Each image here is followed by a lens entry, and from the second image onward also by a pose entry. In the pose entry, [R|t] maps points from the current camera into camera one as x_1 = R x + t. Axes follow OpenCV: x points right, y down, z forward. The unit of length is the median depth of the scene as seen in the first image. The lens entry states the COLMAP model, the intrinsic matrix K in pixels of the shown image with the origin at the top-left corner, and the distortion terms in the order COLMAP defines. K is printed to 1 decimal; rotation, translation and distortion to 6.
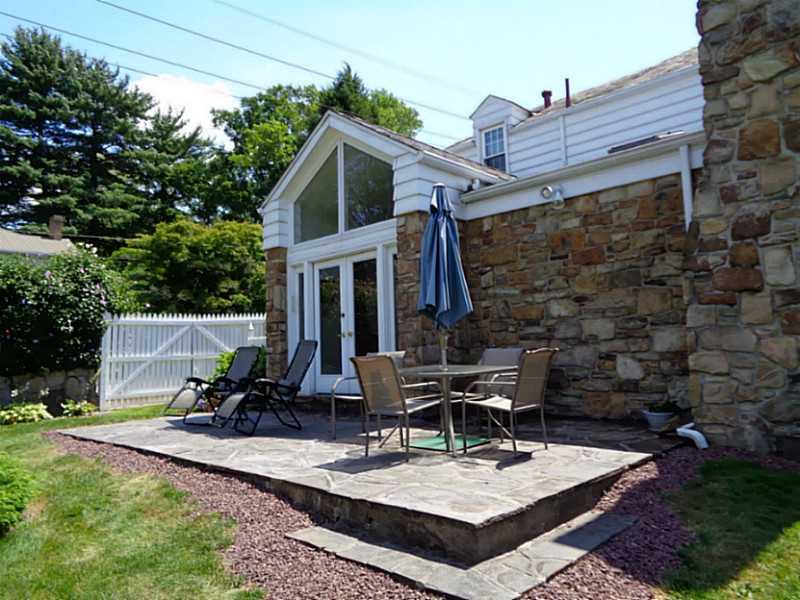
lens RADIAL K [[610.7, 0, 400.0], [0, 610.7, 300.0], [0, 0, 1]] dist [-0.002088, 0.036143]
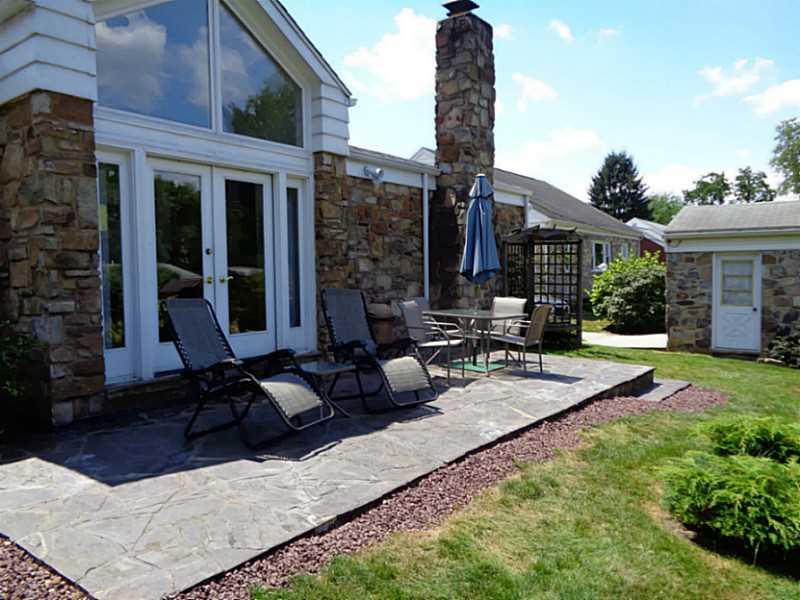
lens RADIAL K [[610.7, 0, 400.0], [0, 610.7, 300.0], [0, 0, 1]] dist [-0.002088, 0.036143]
pose [[-0.148250, -0.013724, 0.988855, -0.999718], [-0.070198, 0.997528, 0.003320, 0.075946], [-0.986455, -0.068923, -0.148846, 1.106893]]
